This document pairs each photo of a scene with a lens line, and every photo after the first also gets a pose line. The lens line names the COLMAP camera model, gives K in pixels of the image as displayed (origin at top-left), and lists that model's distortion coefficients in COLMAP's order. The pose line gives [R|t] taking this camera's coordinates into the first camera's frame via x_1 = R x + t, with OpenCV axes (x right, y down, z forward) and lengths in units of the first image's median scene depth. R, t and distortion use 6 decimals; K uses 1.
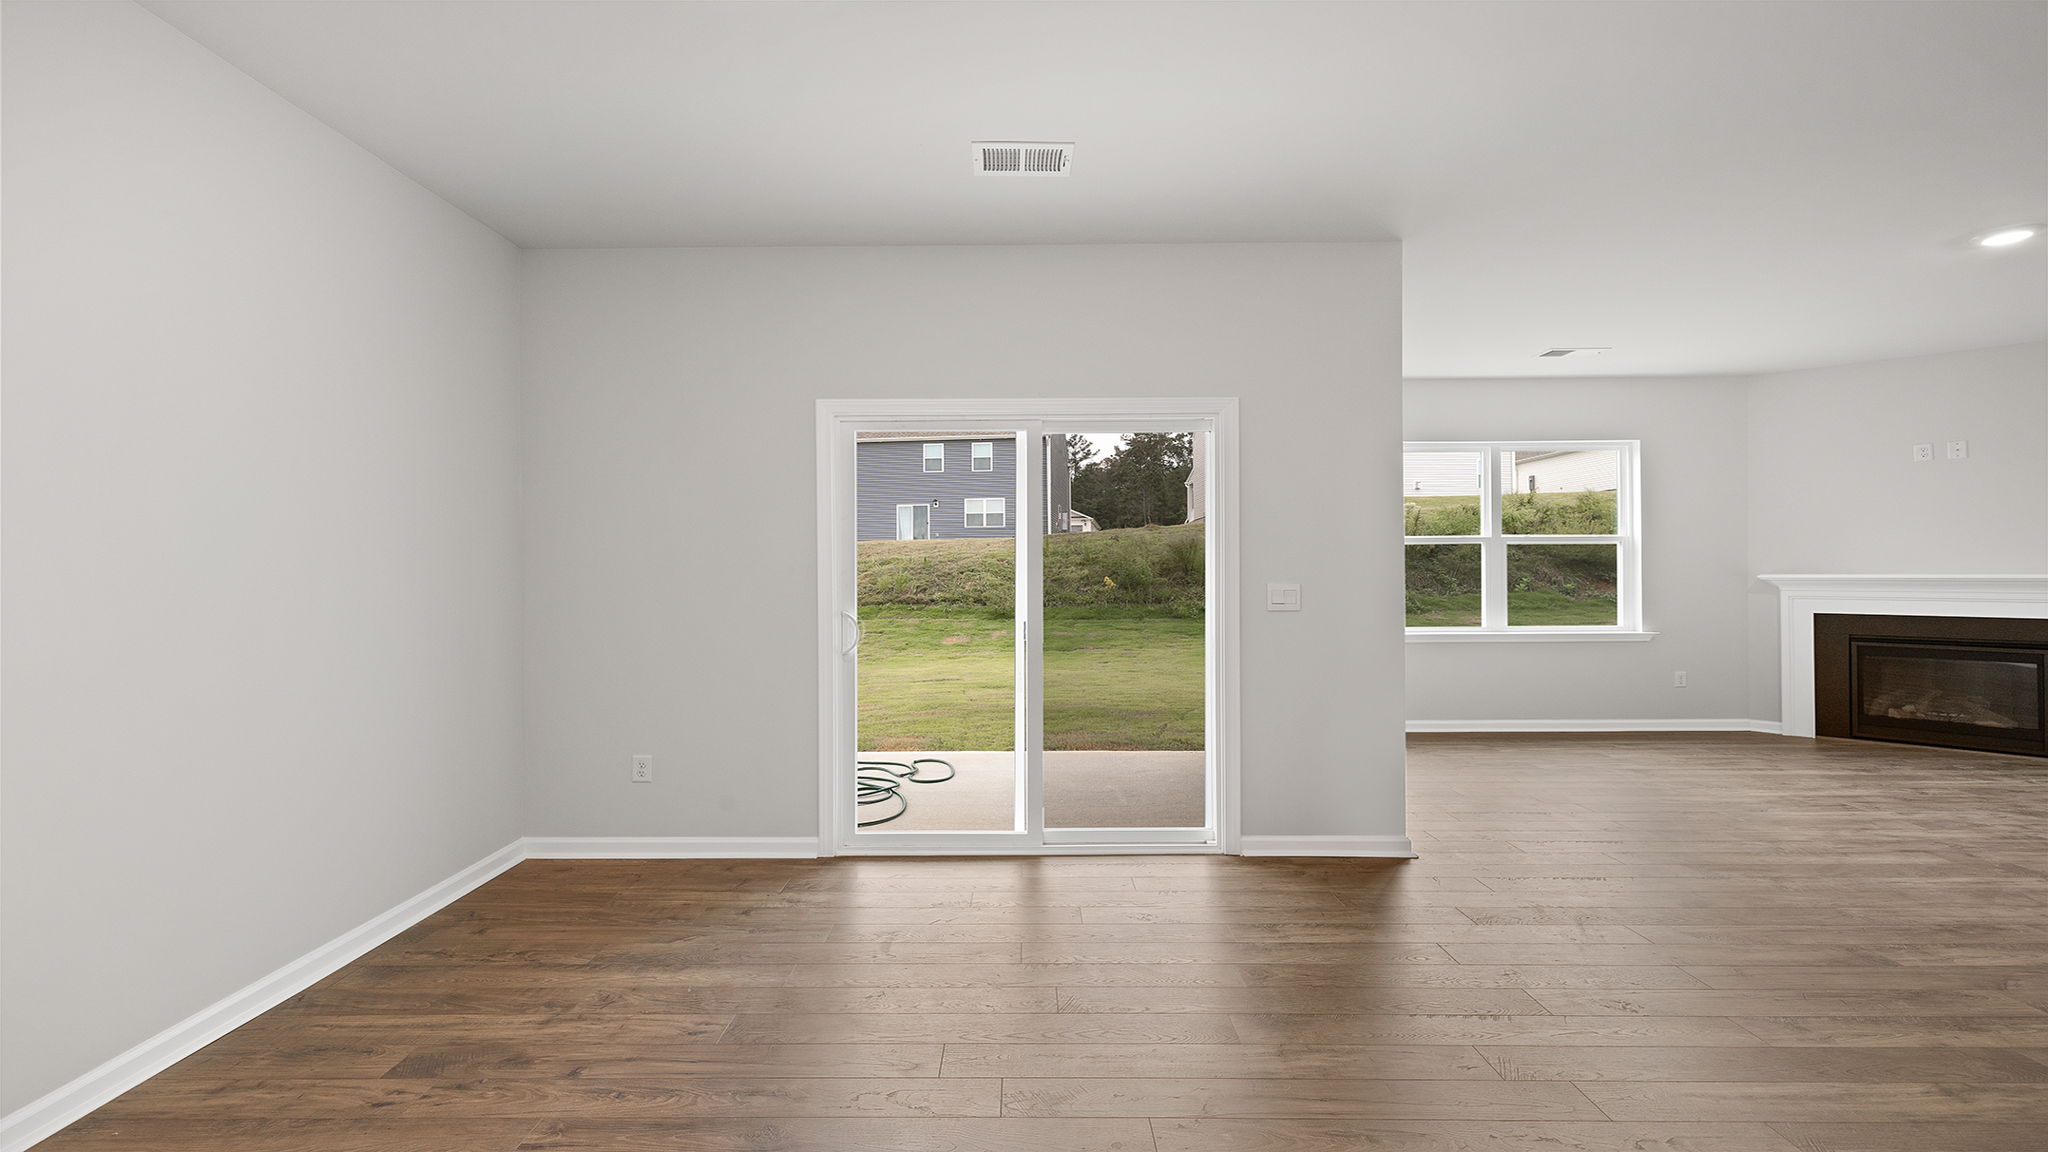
lens RADIAL K [[862.0, 0, 1018.5], [0, 862.0, 560.2], [0, 0, 1]] dist [0.002557, 0.000627]
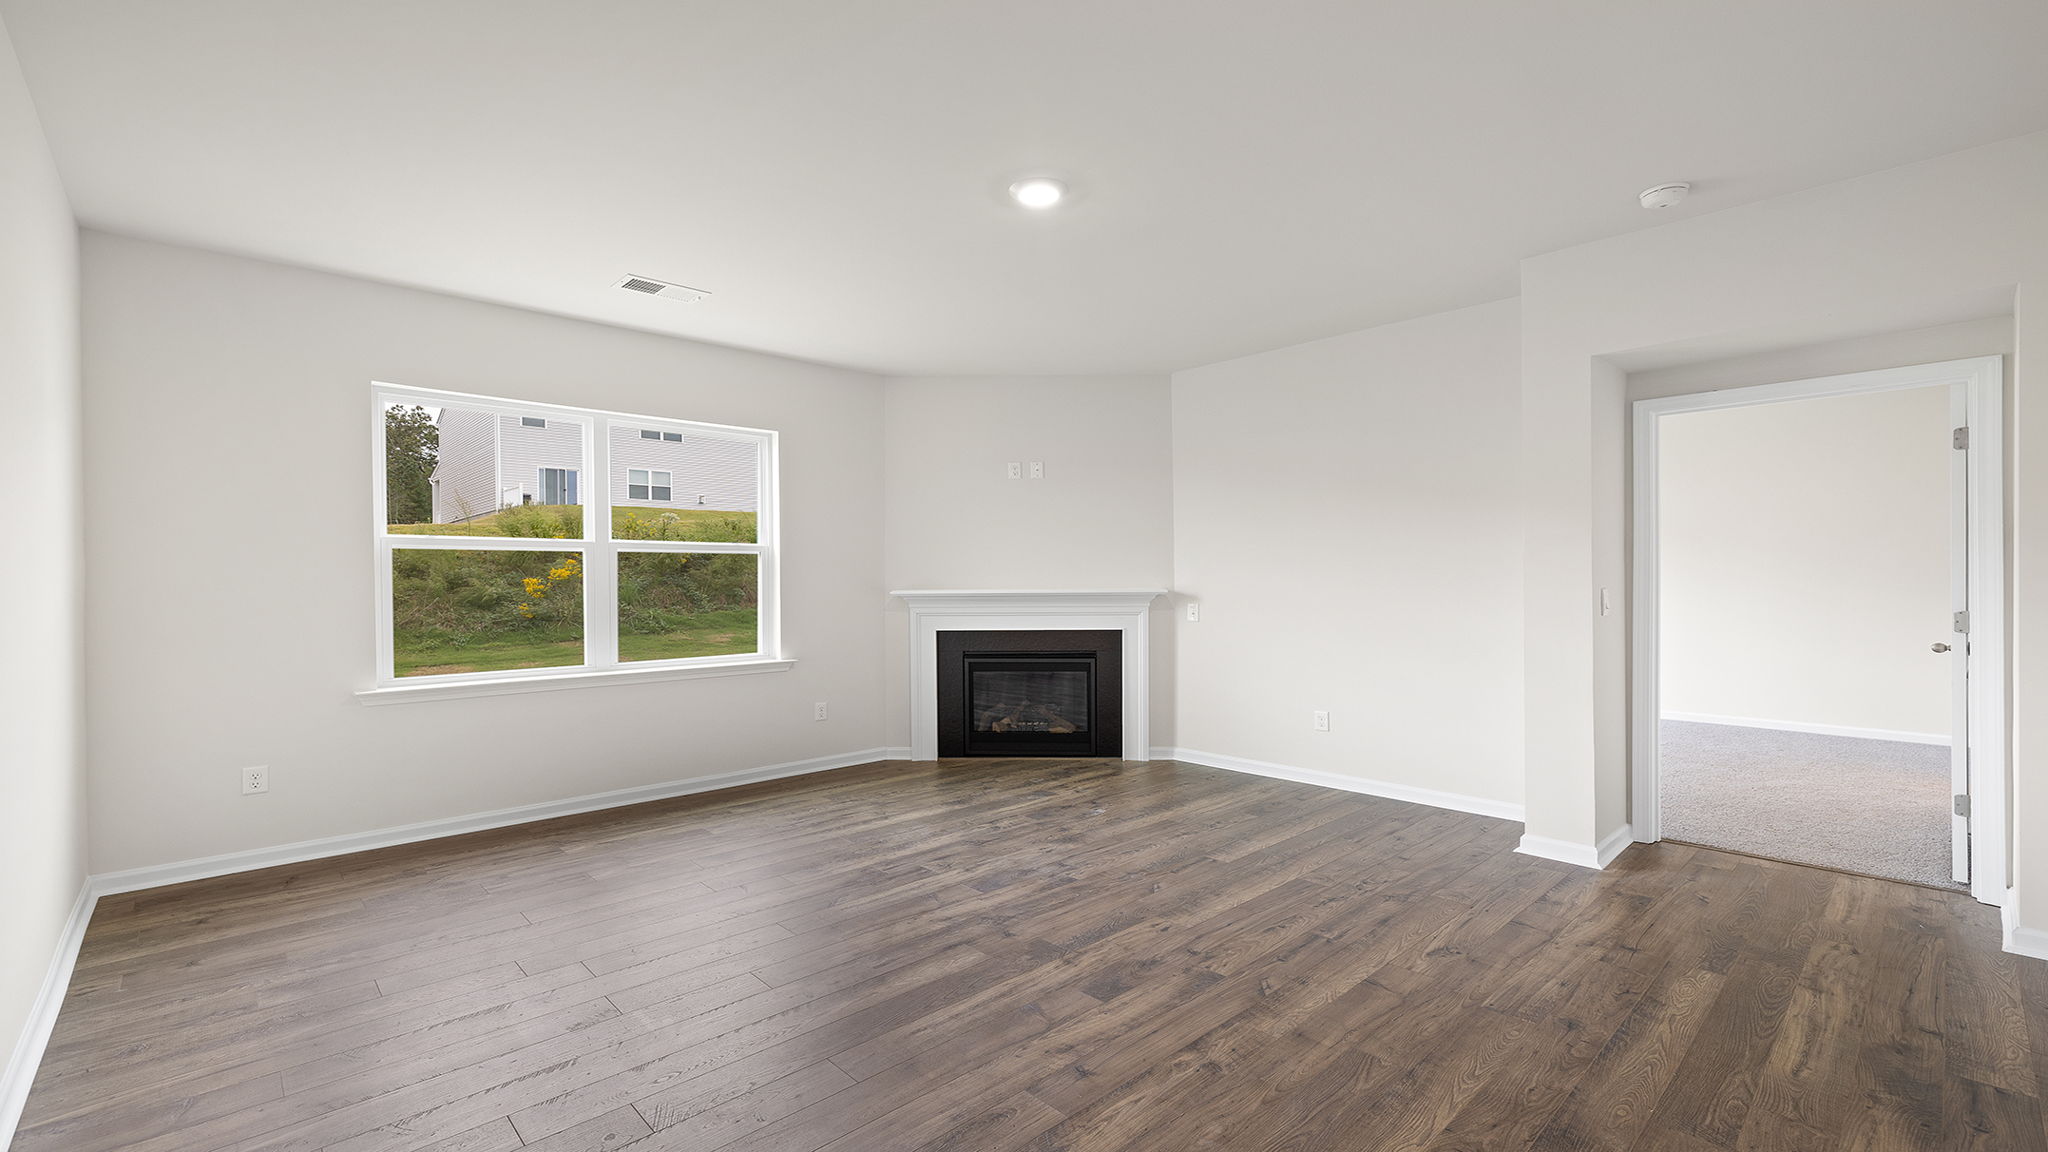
lens RADIAL K [[862.0, 0, 1018.5], [0, 862.0, 560.2], [0, 0, 1]] dist [0.002557, 0.000627]
pose [[0.727928, 0.017813, 0.685422, 0.341575], [-0.005417, 0.999781, -0.020229, 0.001935], [-0.685632, 0.011013, 0.727865, 0.248900]]
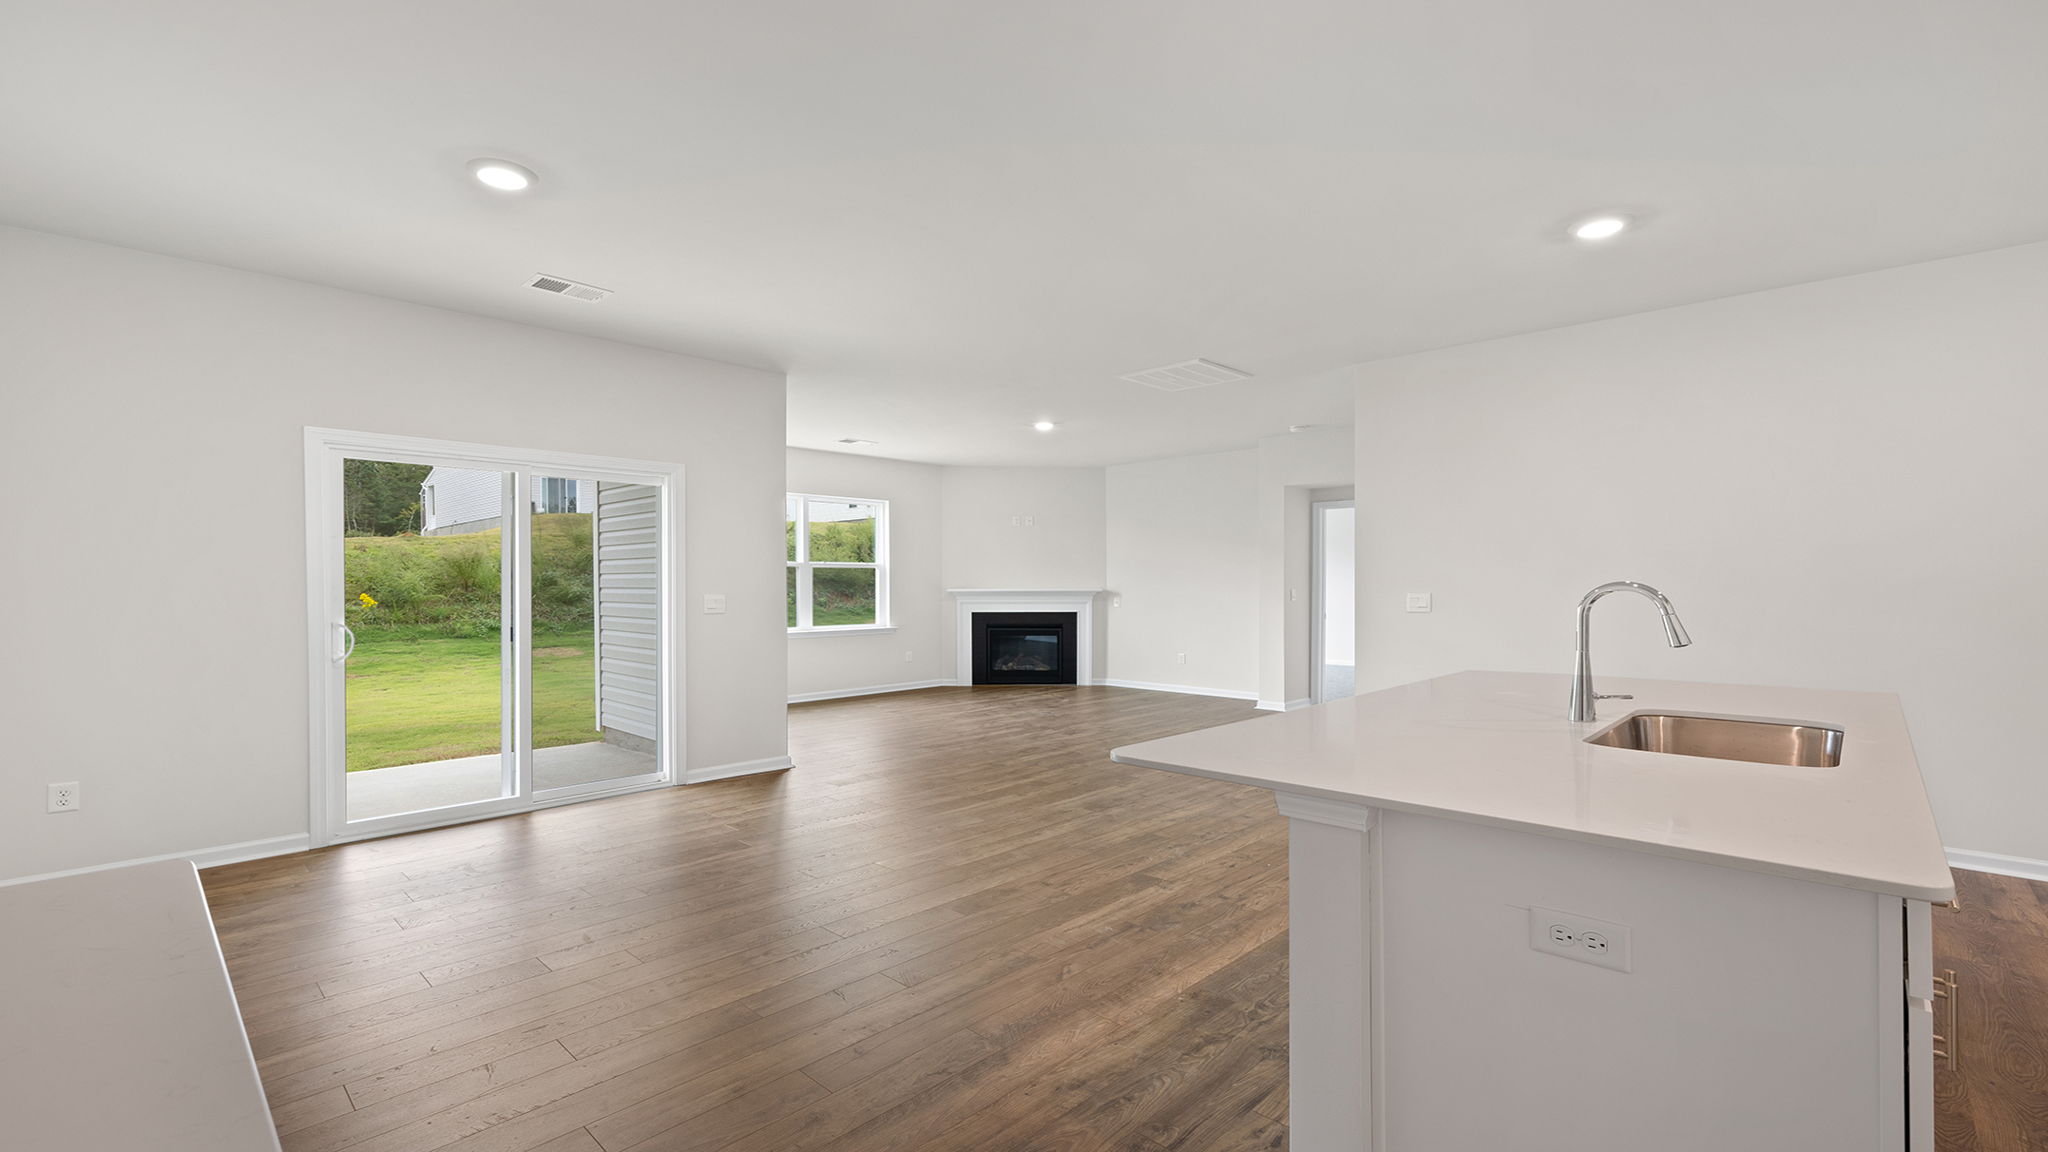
lens RADIAL K [[877.0, 0, 1024.4], [0, 877.0, 569.6], [0, 0, 1]] dist [0.009608, -0.000105]
pose [[0.685736, 0.015315, 0.727689, -0.265628], [-0.009569, 0.999882, -0.012026, -0.001677], [-0.727787, 0.001283, 0.685802, -0.257626]]
